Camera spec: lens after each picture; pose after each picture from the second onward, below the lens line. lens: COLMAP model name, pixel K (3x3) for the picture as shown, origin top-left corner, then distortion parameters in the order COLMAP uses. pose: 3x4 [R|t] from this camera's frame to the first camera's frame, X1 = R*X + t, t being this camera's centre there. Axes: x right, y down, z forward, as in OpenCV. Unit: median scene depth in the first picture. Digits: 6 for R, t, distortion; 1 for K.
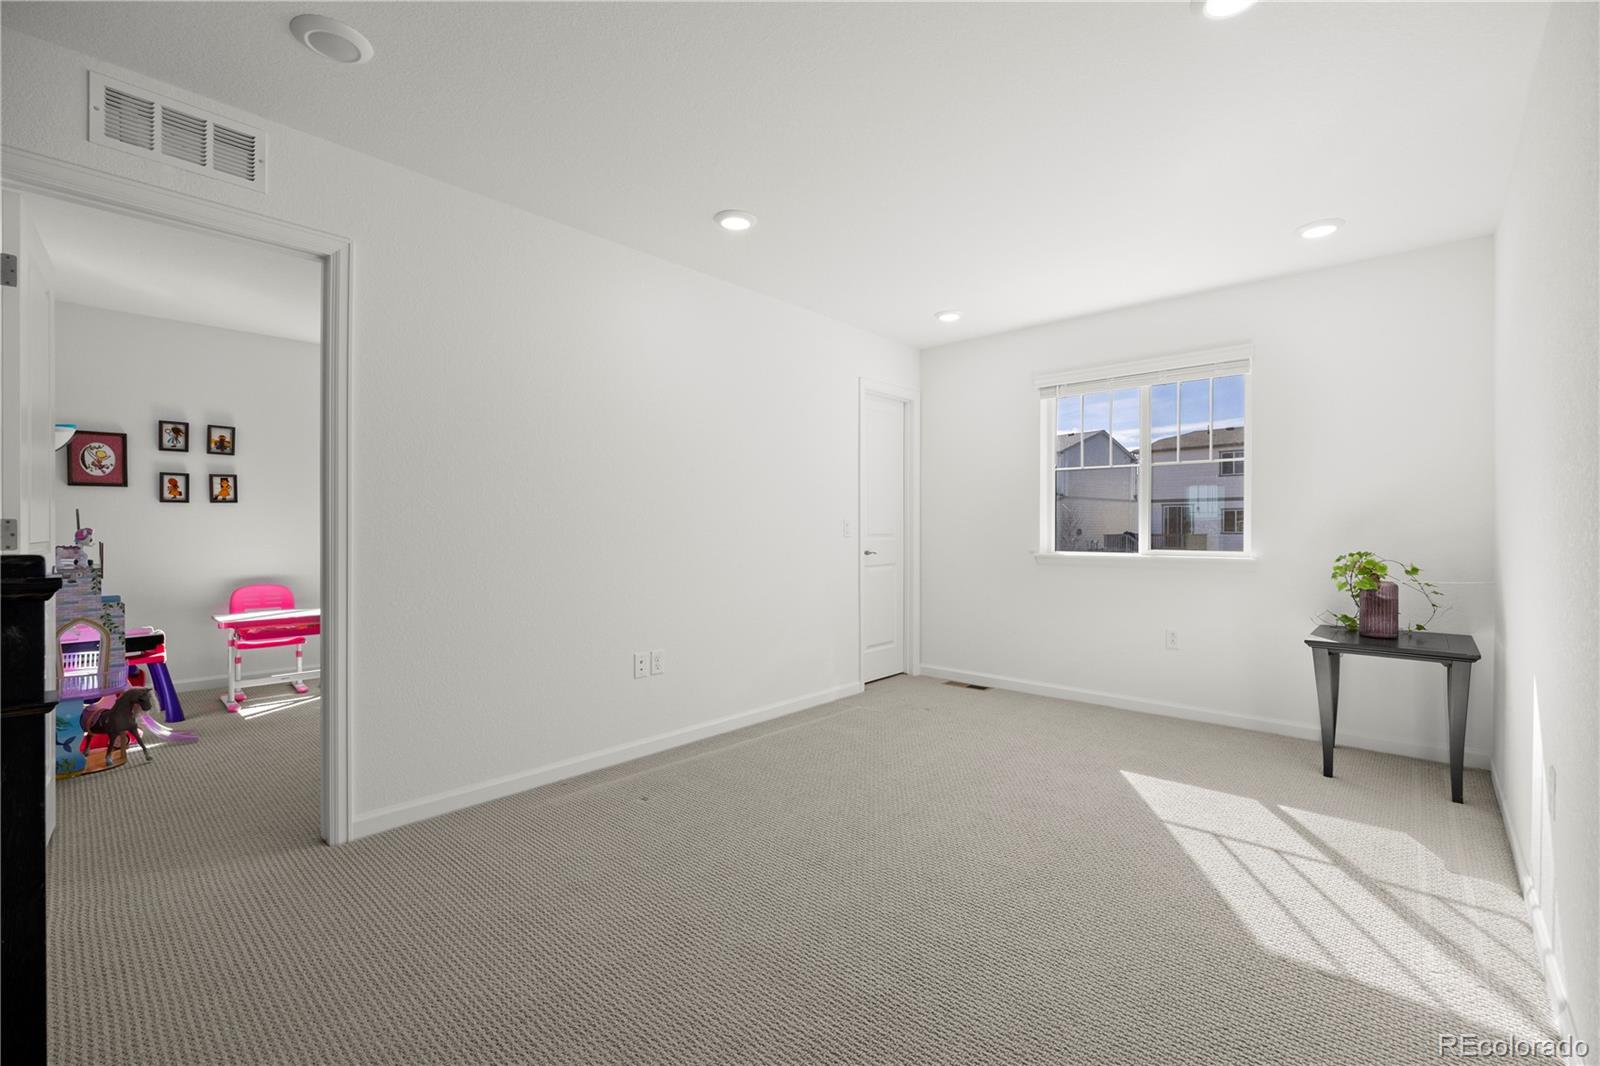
lens RADIAL K [[691.3, 0, 800.0], [0, 691.3, 533.0], [0, 0, 1]] dist [-0.001176, -0.000223]
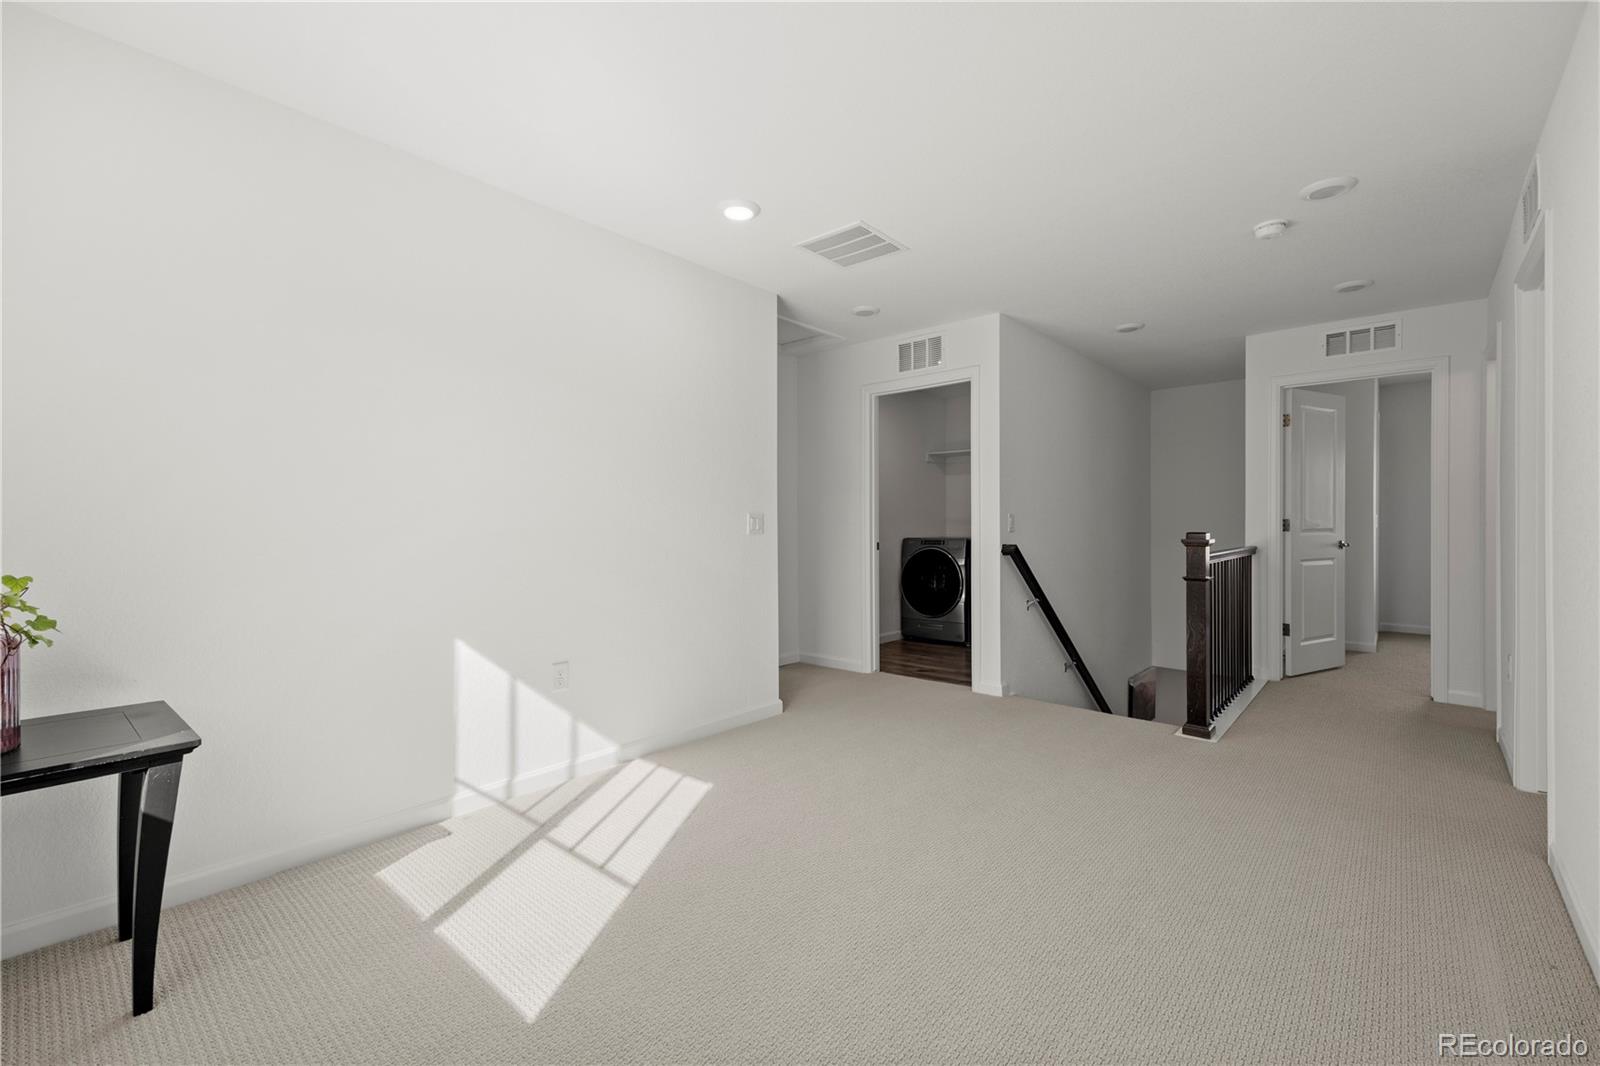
lens RADIAL K [[691.3, 0, 800.0], [0, 691.3, 533.0], [0, 0, 1]] dist [-0.001176, -0.000223]
pose [[-0.999594, 0.000293, -0.028479, 0.396927], [0.000042, 0.999961, 0.008808, -0.007110], [0.028480, 0.008804, -0.999556, 2.054517]]
